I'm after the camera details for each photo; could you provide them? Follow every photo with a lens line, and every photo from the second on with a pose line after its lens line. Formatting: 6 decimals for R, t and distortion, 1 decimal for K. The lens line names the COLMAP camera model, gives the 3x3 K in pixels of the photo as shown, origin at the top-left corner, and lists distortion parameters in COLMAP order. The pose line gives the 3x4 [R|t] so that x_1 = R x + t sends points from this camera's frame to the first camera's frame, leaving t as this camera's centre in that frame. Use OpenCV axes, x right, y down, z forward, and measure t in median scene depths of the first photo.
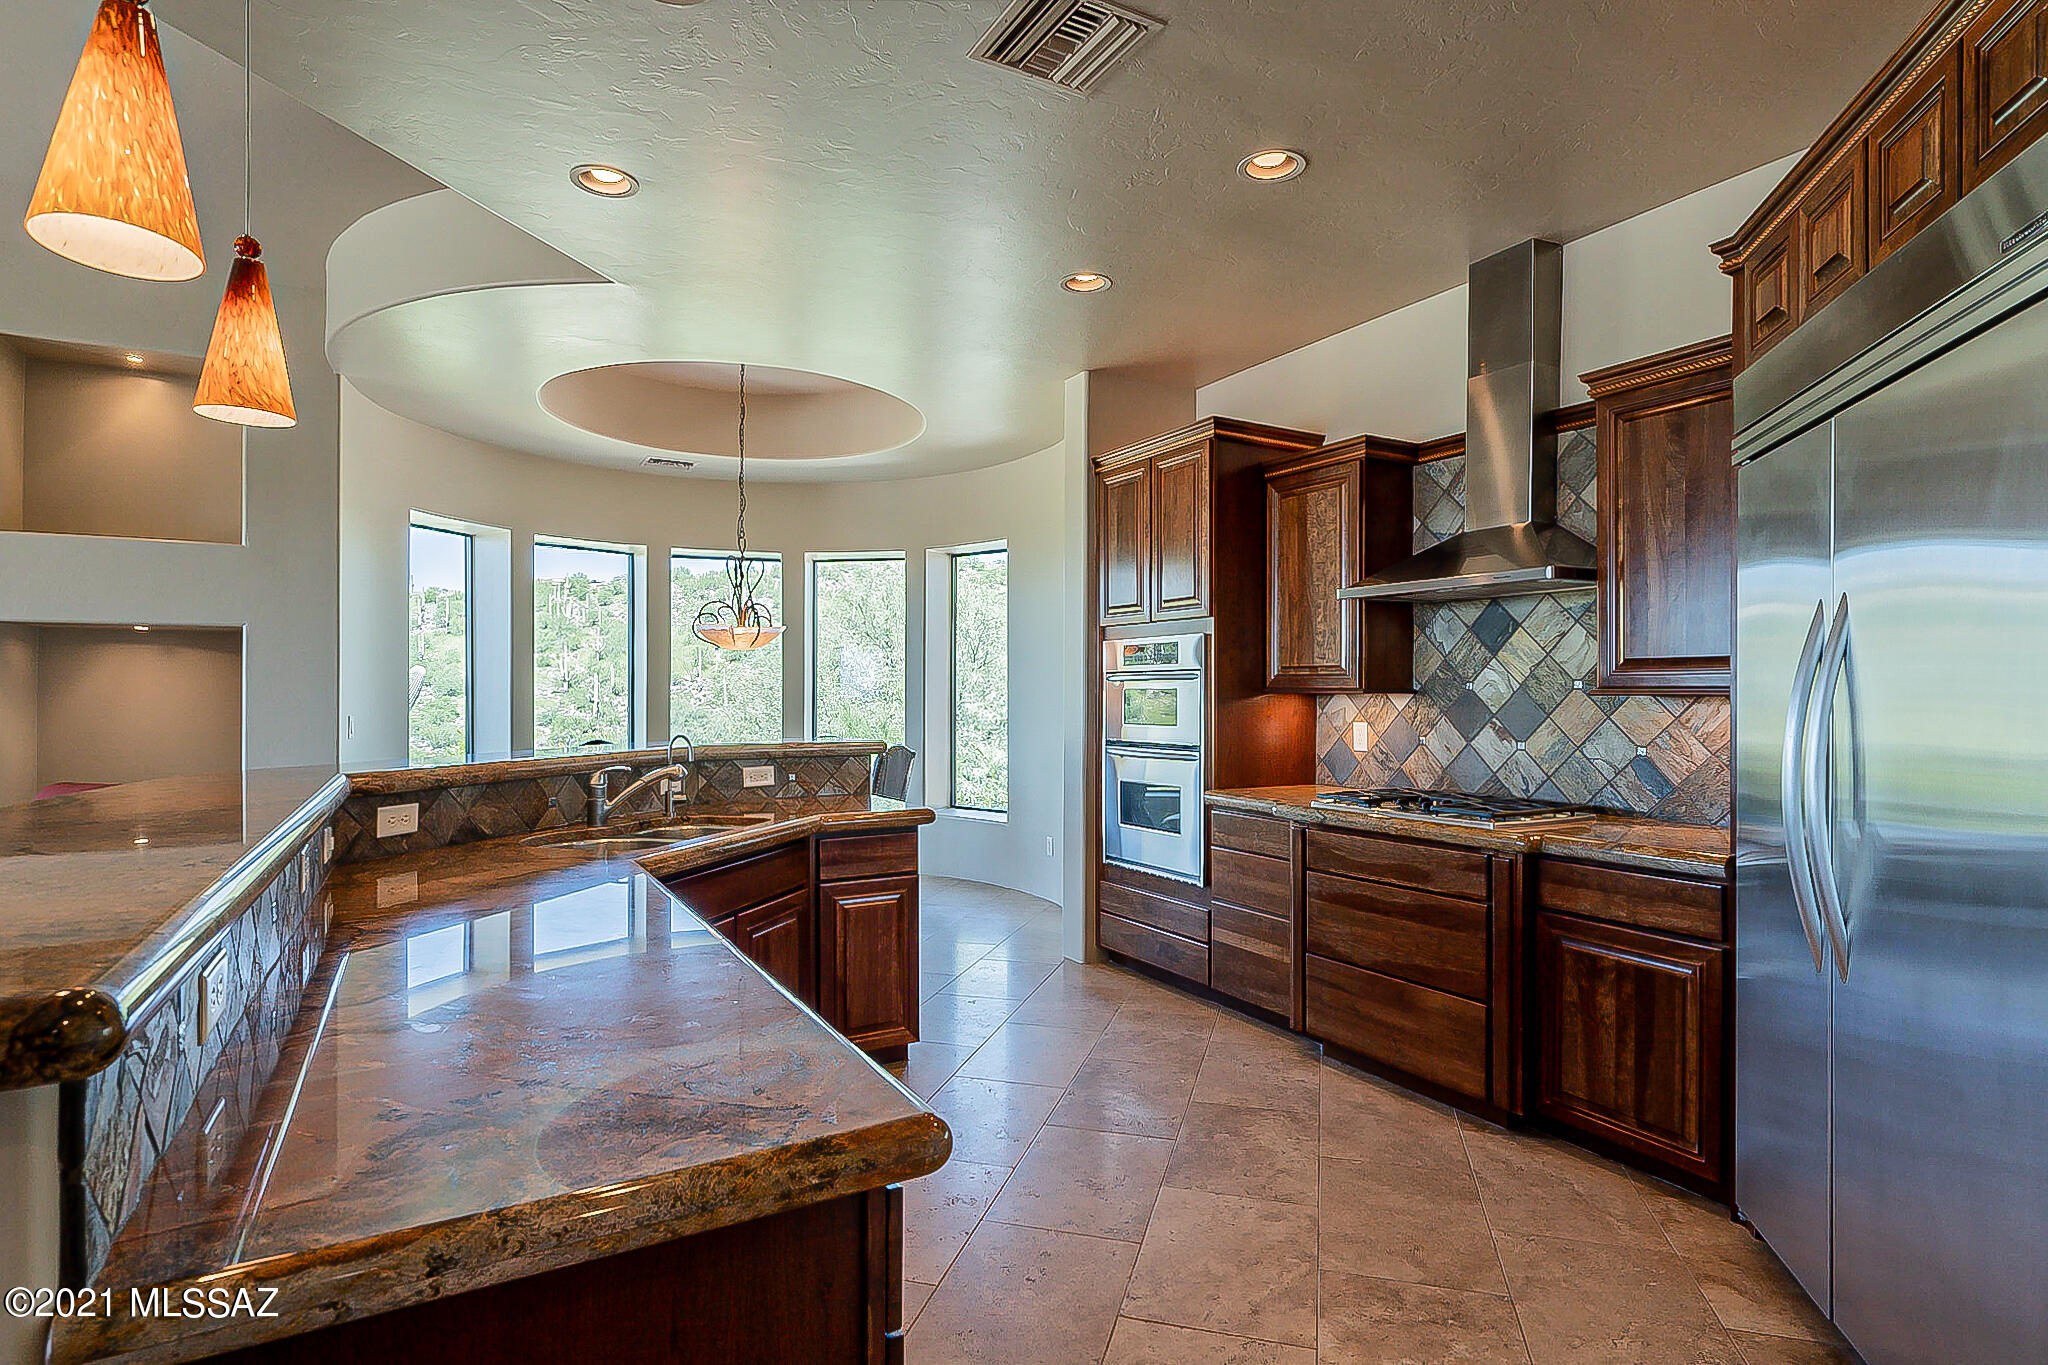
lens RADIAL K [[1031.8, 0, 1031.2], [0, 1031.8, 699.9], [0, 0, 1]] dist [-0.001582, -0.000701]
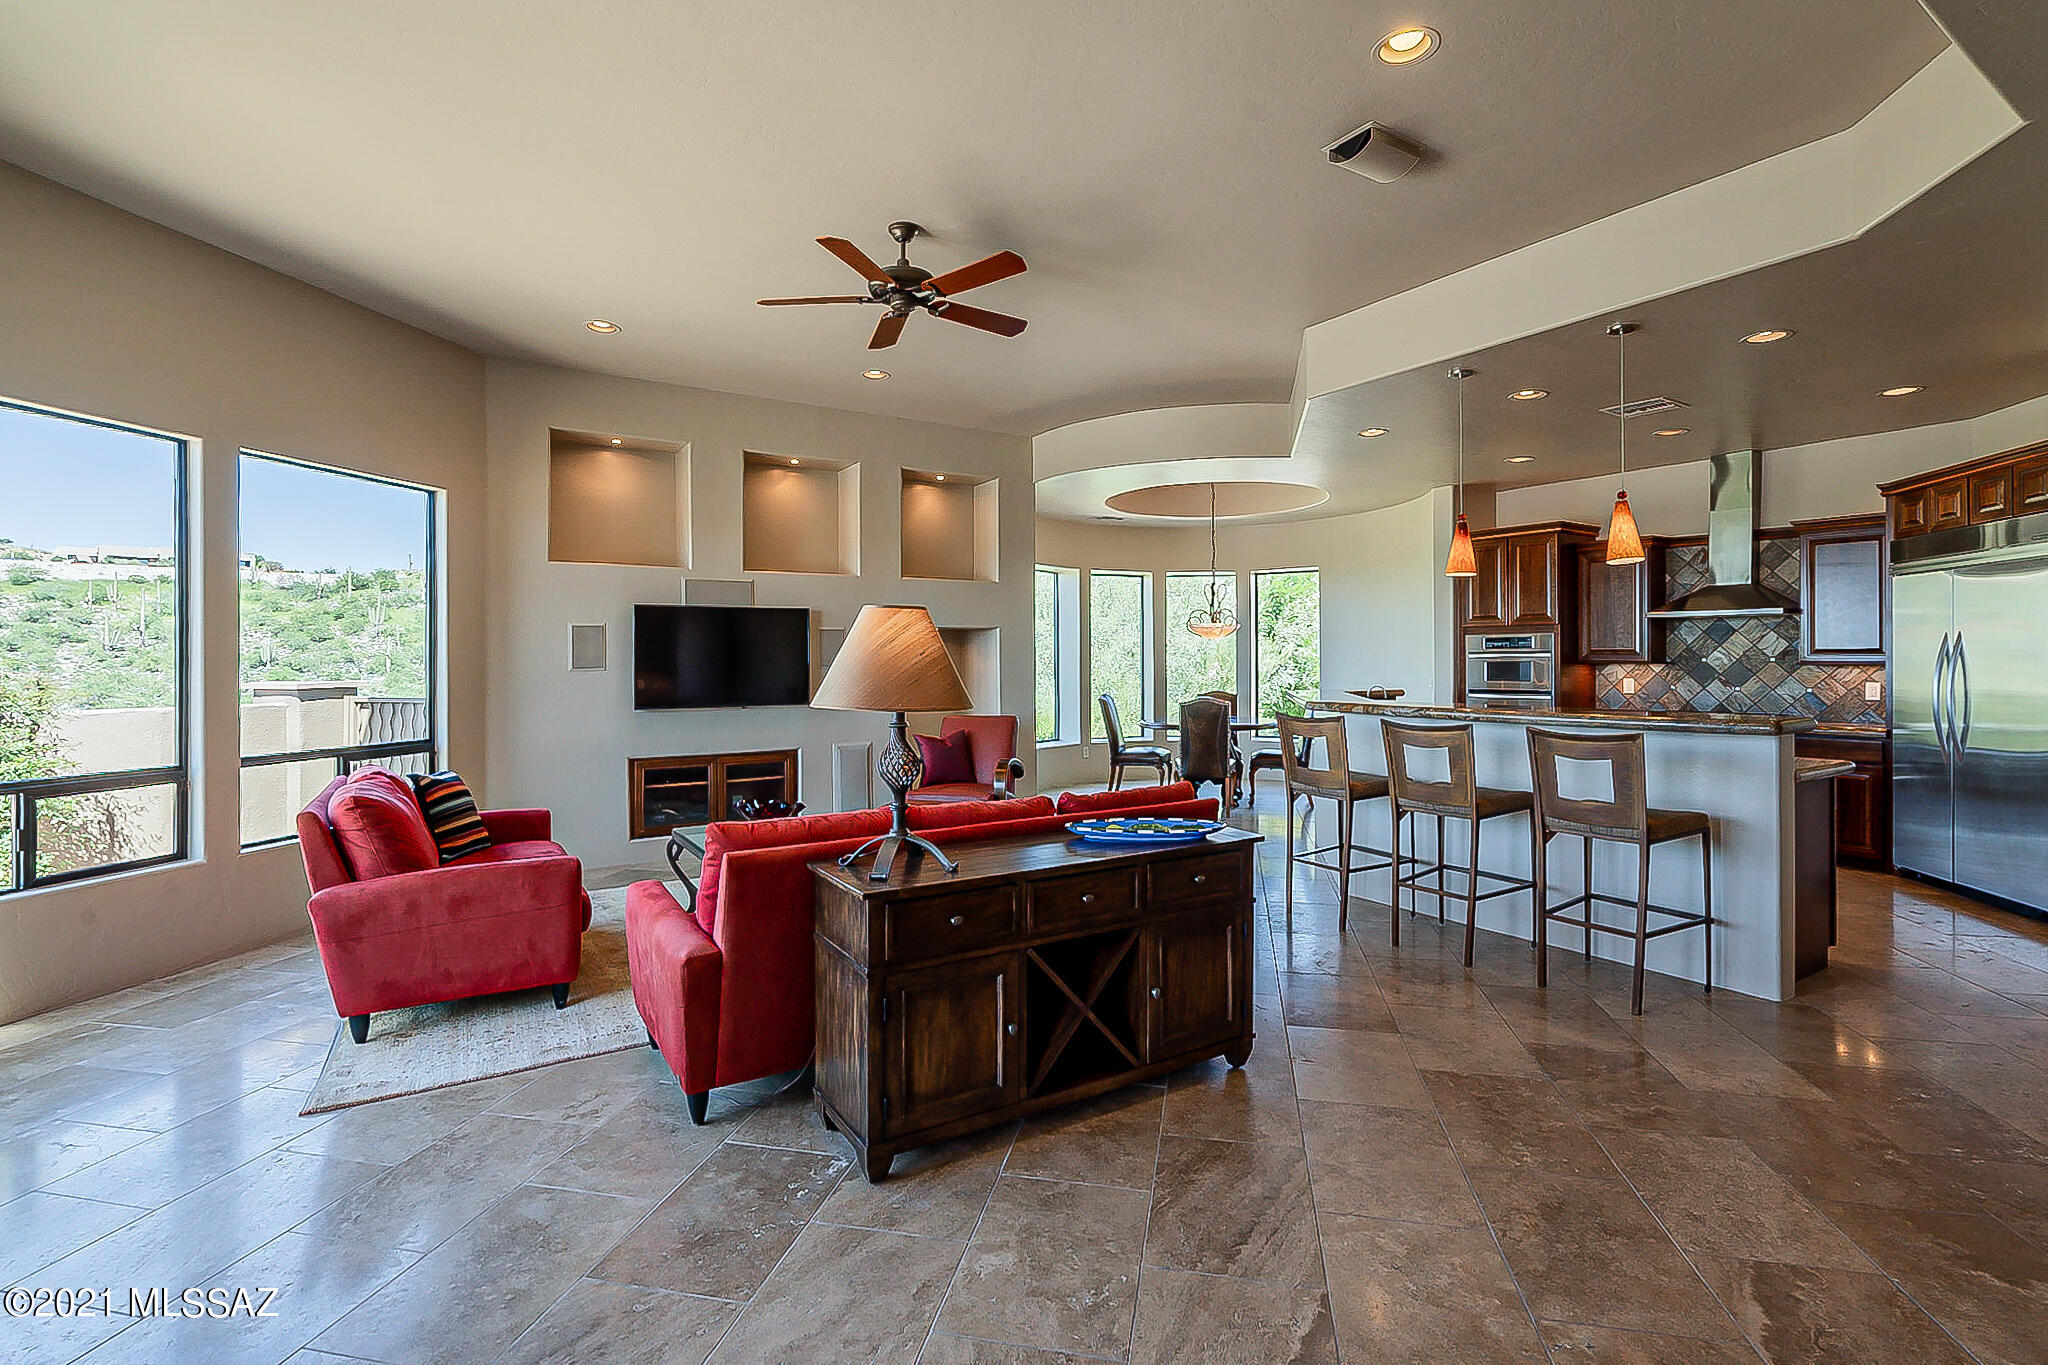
lens RADIAL K [[933.8, 0, 1015.5], [0, 933.8, 671.0], [0, 0, 1]] dist [0.000147, 0.002078]
pose [[0.998355, -0.007151, 0.056894, -1.013896], [0.006693, 0.999944, 0.008244, -0.015734], [-0.056950, -0.007850, 0.998346, -0.745862]]
